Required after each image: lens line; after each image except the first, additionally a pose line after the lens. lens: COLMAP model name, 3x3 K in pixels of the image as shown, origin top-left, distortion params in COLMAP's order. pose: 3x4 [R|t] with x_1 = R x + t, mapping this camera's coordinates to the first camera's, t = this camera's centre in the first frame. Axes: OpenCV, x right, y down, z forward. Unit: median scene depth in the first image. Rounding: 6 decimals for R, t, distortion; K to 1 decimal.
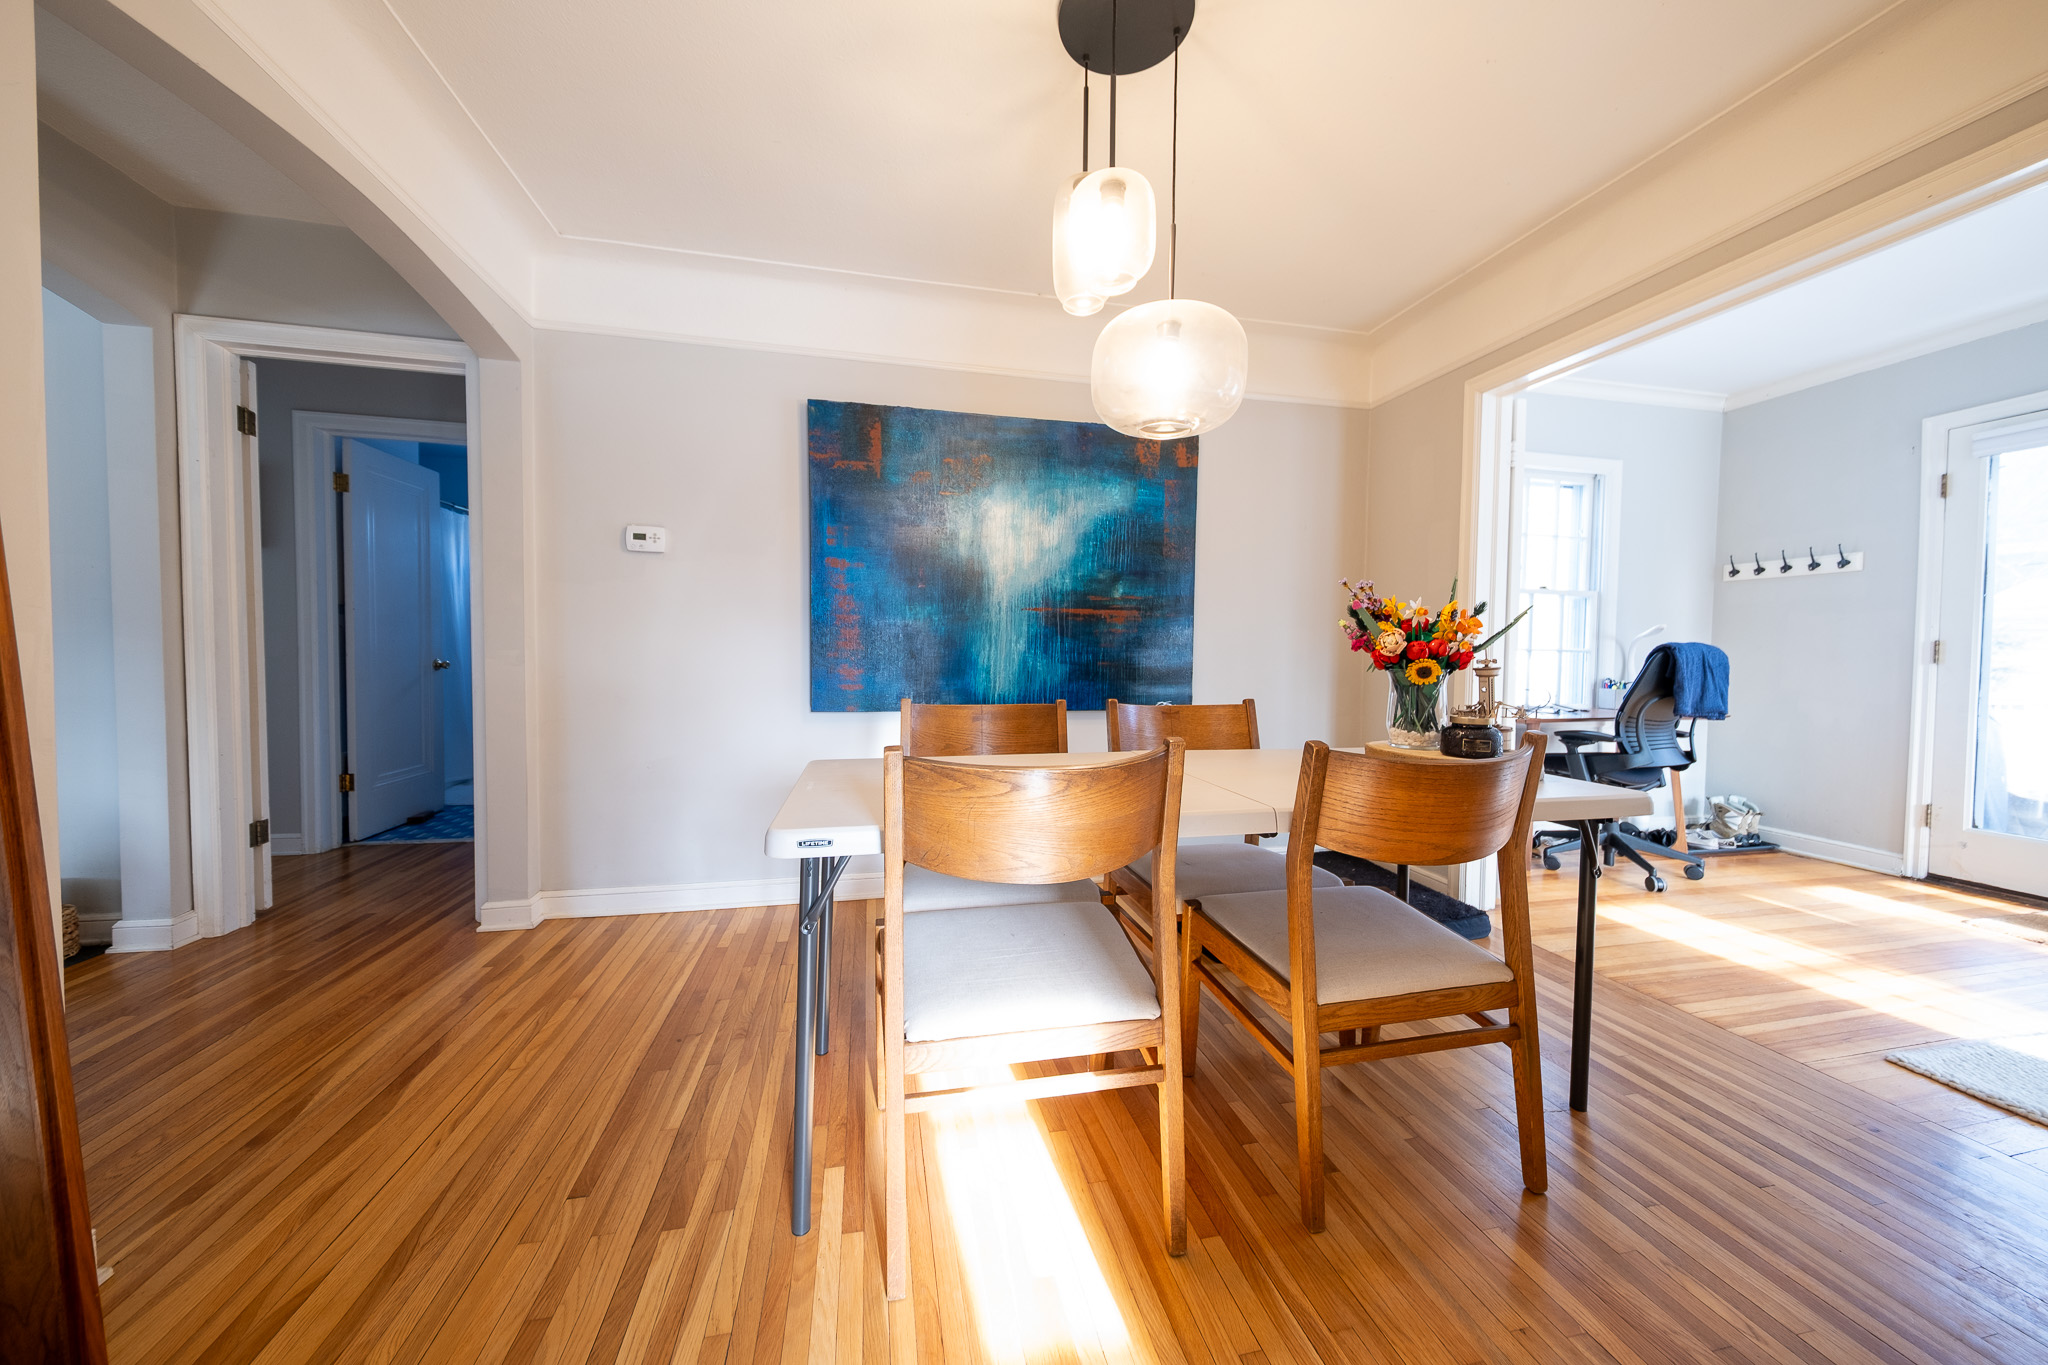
lens RADIAL K [[690.9, 0, 1014.7], [0, 690.9, 679.6], [0, 0, 1]] dist [-0.000013, -0.000152]
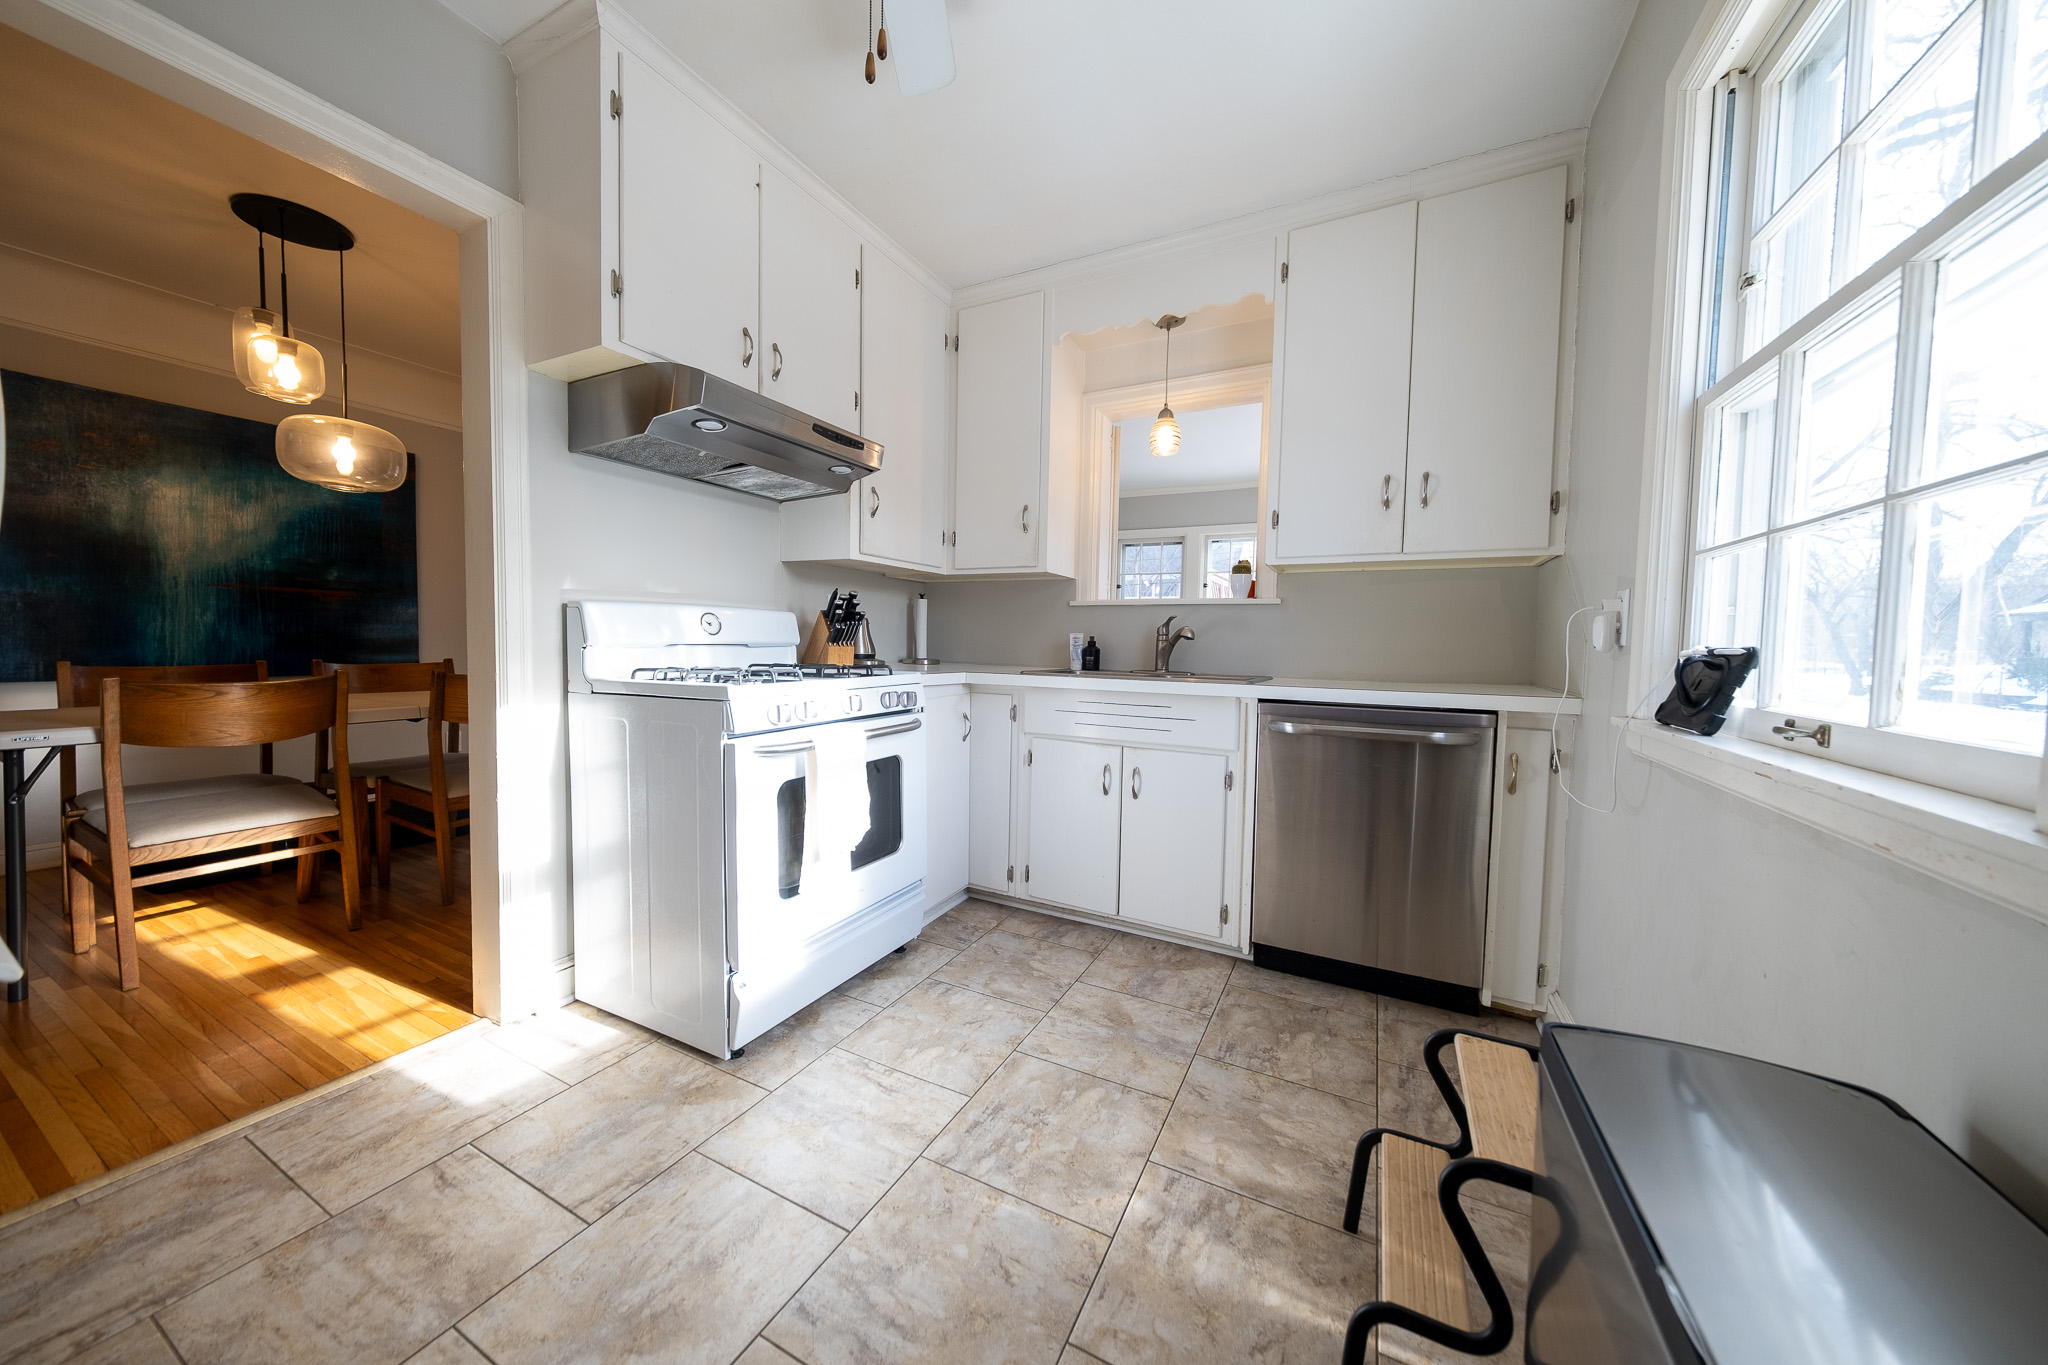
lens RADIAL K [[690.9, 0, 1023.7], [0, 690.9, 676.2], [0, 0, 1]] dist [-0.000013, -0.000152]
pose [[0.632162, -0.036433, 0.773979, -0.024657], [0.017688, 0.999312, 0.032593, 0.030208], [-0.774634, -0.006914, 0.632372, -0.691771]]
